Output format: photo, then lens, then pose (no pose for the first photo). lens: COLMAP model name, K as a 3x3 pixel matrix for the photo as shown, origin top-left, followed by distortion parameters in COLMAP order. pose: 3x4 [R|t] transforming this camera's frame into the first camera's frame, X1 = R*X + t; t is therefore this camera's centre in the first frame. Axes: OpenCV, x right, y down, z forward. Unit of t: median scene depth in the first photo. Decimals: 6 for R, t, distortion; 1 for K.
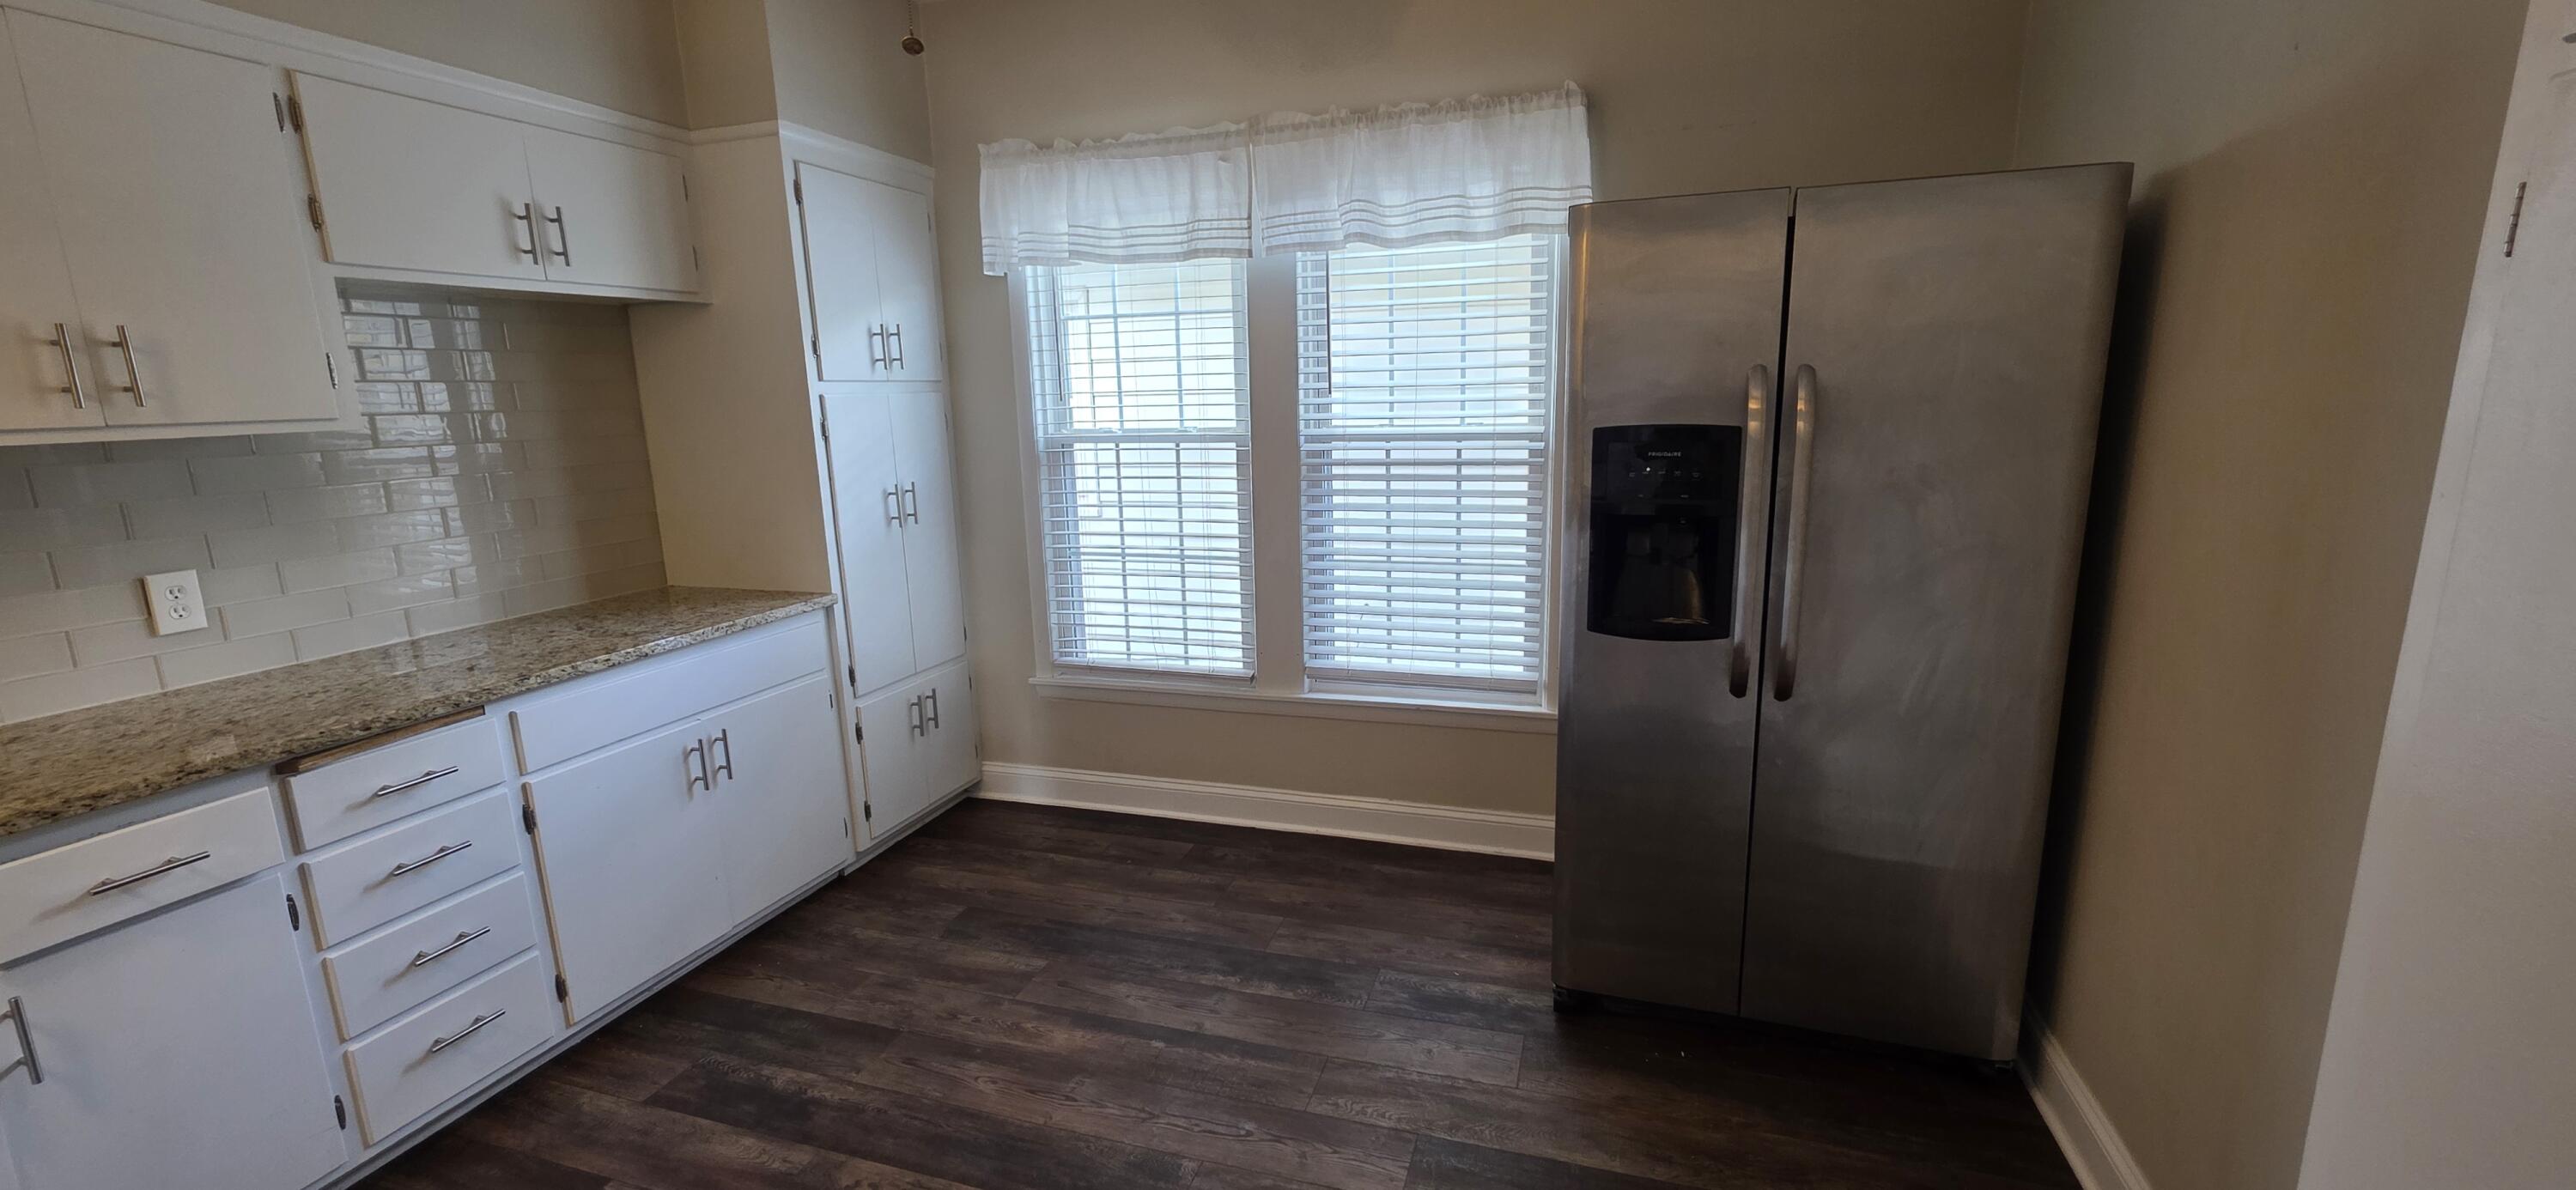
lens RADIAL K [[1024.2, 0, 1304.3], [0, 1024.2, 596.6], [0, 0, 1]] dist [-0.001665, 0.000048]
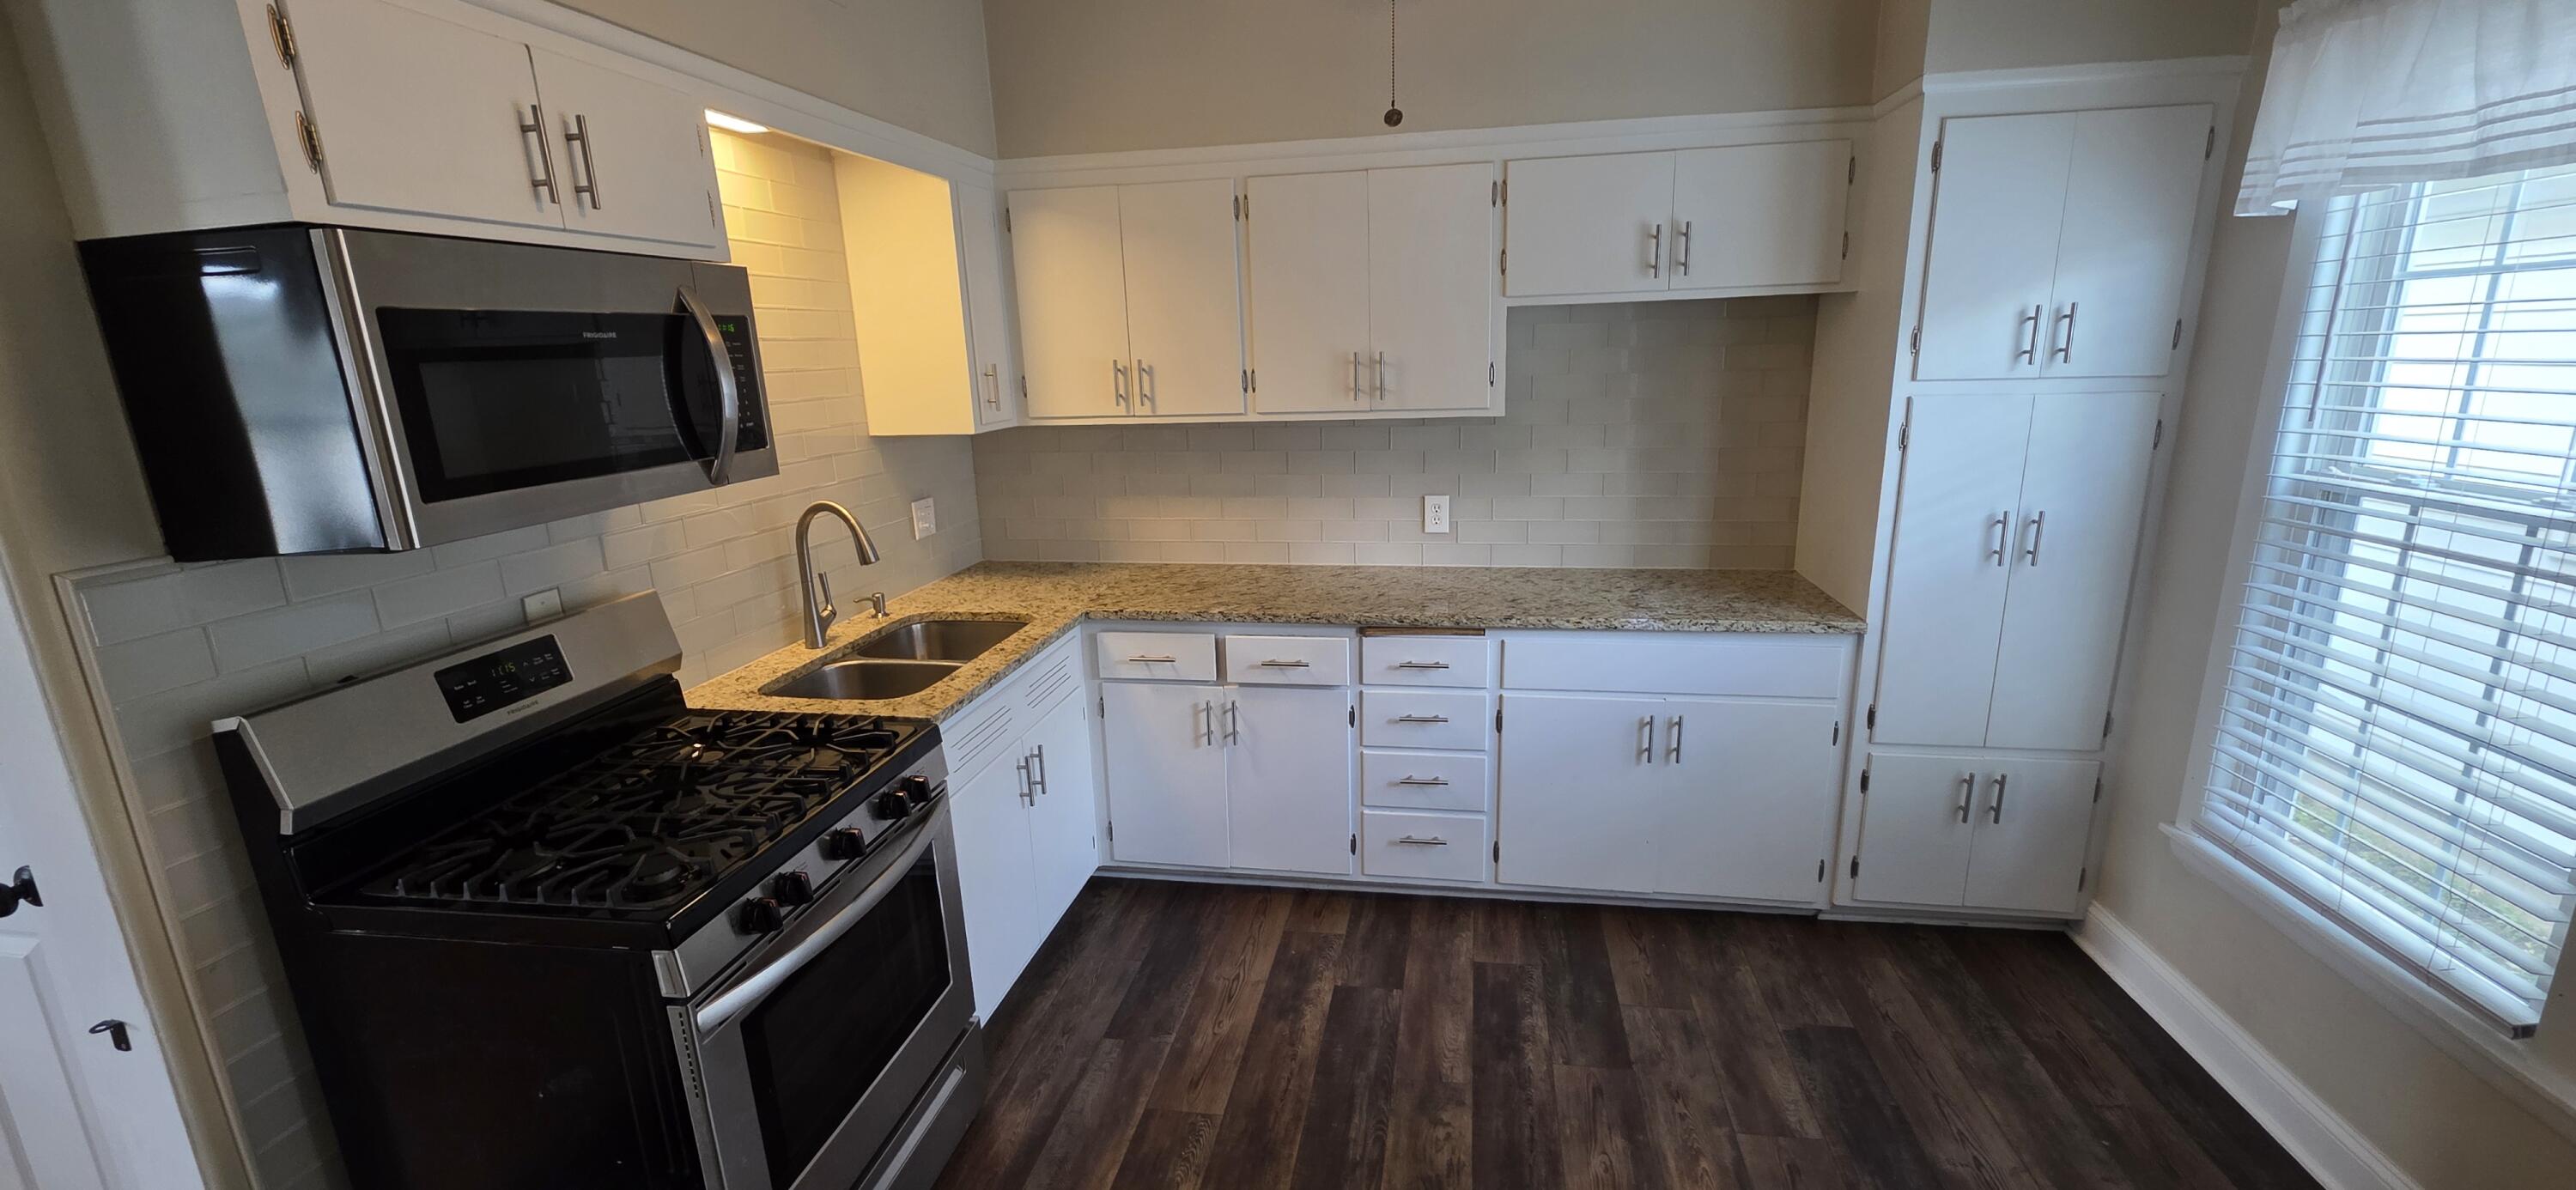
lens RADIAL K [[1024.2, 0, 1304.3], [0, 1024.2, 596.6], [0, 0, 1]] dist [-0.001665, 0.000048]
pose [[0.141567, 0.250274, -0.957769, 0.362384], [-0.175870, 0.958481, 0.224464, -0.159956], [0.974181, 0.136667, 0.179705, 0.430104]]
